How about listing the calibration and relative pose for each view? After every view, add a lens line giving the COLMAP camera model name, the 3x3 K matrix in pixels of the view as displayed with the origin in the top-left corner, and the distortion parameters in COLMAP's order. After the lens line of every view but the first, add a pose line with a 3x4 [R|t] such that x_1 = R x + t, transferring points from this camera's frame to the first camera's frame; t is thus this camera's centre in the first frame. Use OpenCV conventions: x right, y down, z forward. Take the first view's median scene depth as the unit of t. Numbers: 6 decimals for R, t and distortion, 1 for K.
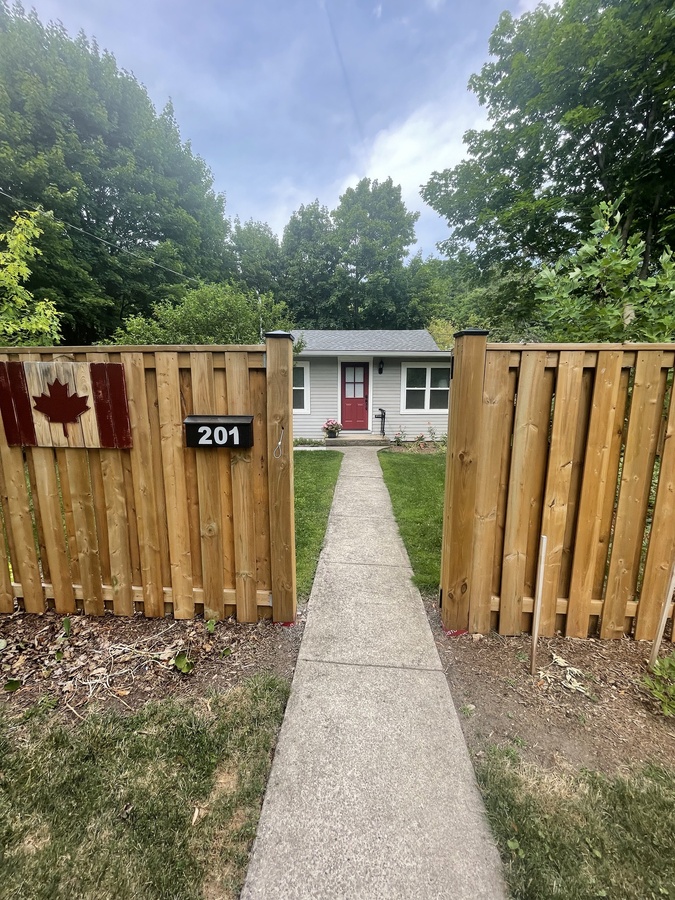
lens RADIAL K [[364.4, 0, 336.4], [0, 364.4, 450.6], [0, 0, 1]] dist [-0.003219, -0.000330]
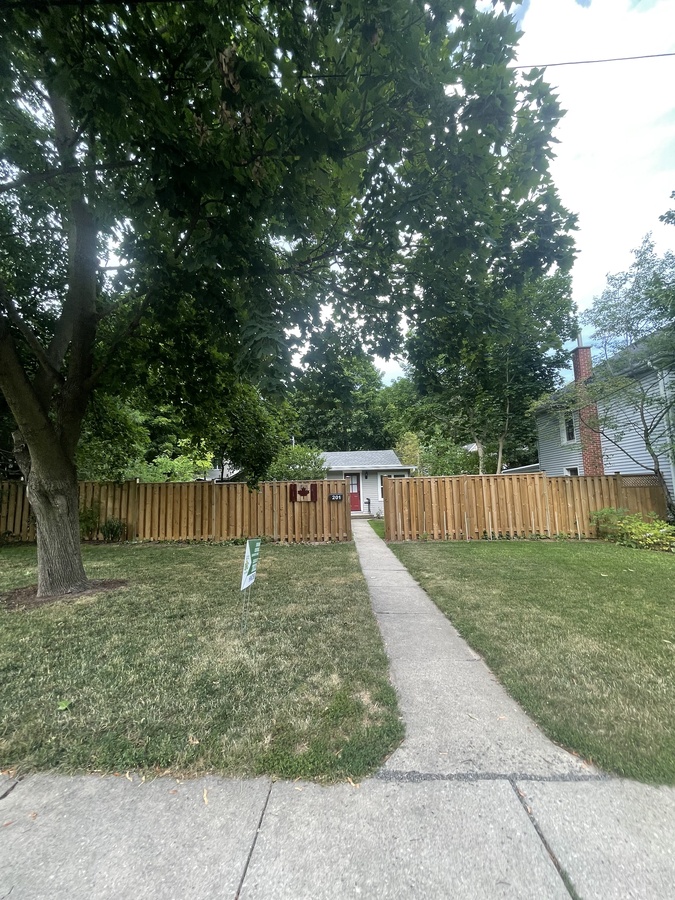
lens RADIAL K [[364.4, 0, 334.3], [0, 364.4, 448.0], [0, 0, 1]] dist [-0.003219, -0.000330]
pose [[0.998961, -0.023325, 0.039151, -0.106120], [0.033183, 0.961140, -0.274058, 0.133043], [-0.031237, 0.275073, 0.960916, -0.784705]]
